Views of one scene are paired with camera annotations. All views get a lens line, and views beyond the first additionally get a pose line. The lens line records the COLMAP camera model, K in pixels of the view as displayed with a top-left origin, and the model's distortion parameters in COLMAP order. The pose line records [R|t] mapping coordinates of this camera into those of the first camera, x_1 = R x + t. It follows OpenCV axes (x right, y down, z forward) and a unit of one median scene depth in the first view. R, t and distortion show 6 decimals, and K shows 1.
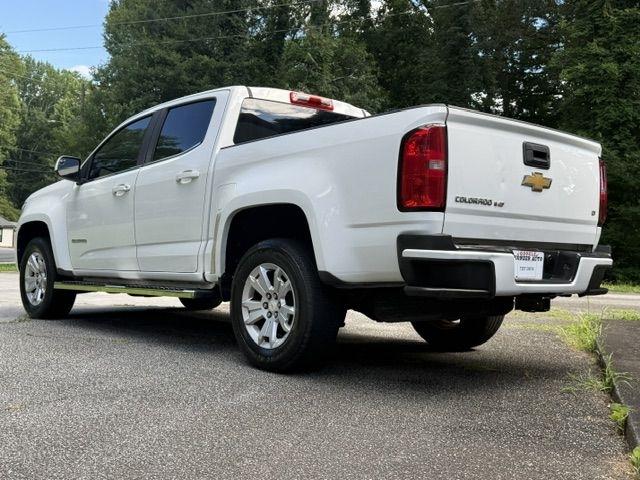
lens RADIAL K [[628.9, 0, 320.0], [0, 628.9, 240.0], [0, 0, 1]] dist [0.084798, 0.001176]
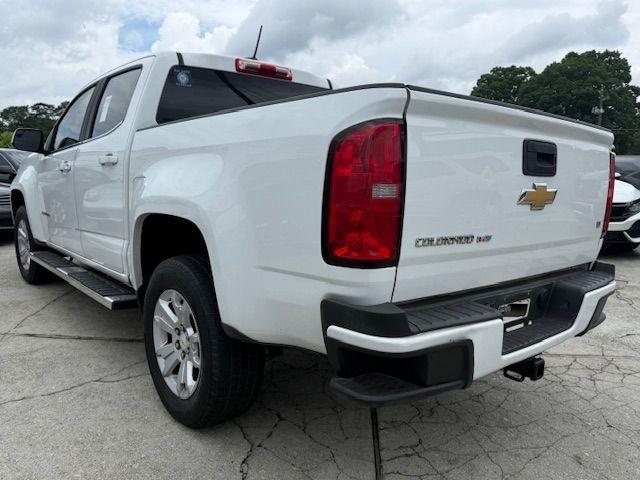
lens RADIAL K [[471.8, 0, 320.0], [0, 471.8, 240.0], [0, 0, 1]] dist [0.003923, -0.002840]
pose [[0.999649, 0.013145, -0.023005, 0.128342], [-0.009823, 0.990247, 0.138979, -0.127678], [0.024608, -0.138704, 0.990028, 0.530590]]
